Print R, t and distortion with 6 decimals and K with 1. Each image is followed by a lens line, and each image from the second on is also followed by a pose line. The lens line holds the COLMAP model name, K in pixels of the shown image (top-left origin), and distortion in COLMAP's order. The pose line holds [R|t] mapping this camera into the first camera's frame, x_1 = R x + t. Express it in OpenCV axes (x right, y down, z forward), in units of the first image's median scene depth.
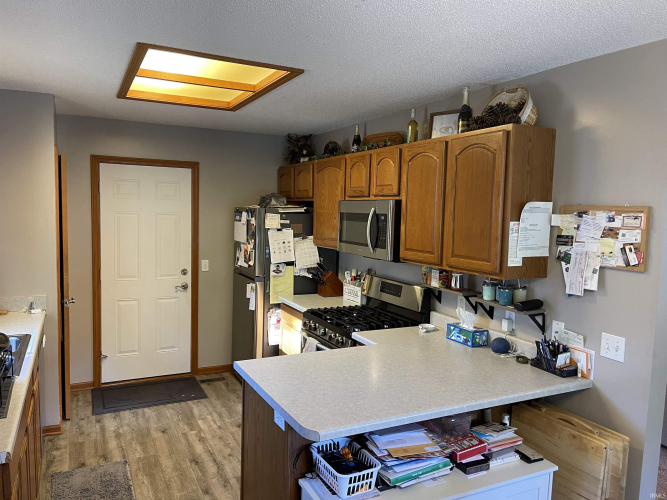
lens RADIAL K [[509.0, 0, 333.5], [0, 509.0, 250.0], [0, 0, 1]] dist [0.039419, -0.006735]
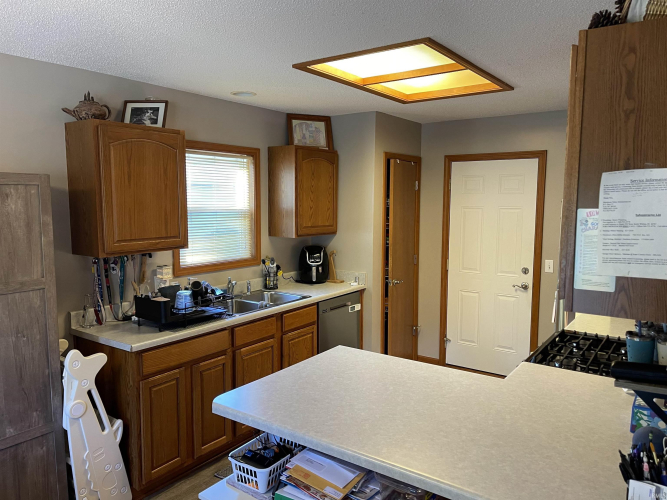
lens RADIAL K [[509.0, 0, 333.5], [0, 509.0, 250.0], [0, 0, 1]] dist [0.039419, -0.006735]
pose [[0.466745, 0.063553, -0.882106, 0.452793], [-0.064388, 0.997210, 0.037776, -0.009212], [0.882045, 0.039165, 0.469534, 0.317840]]
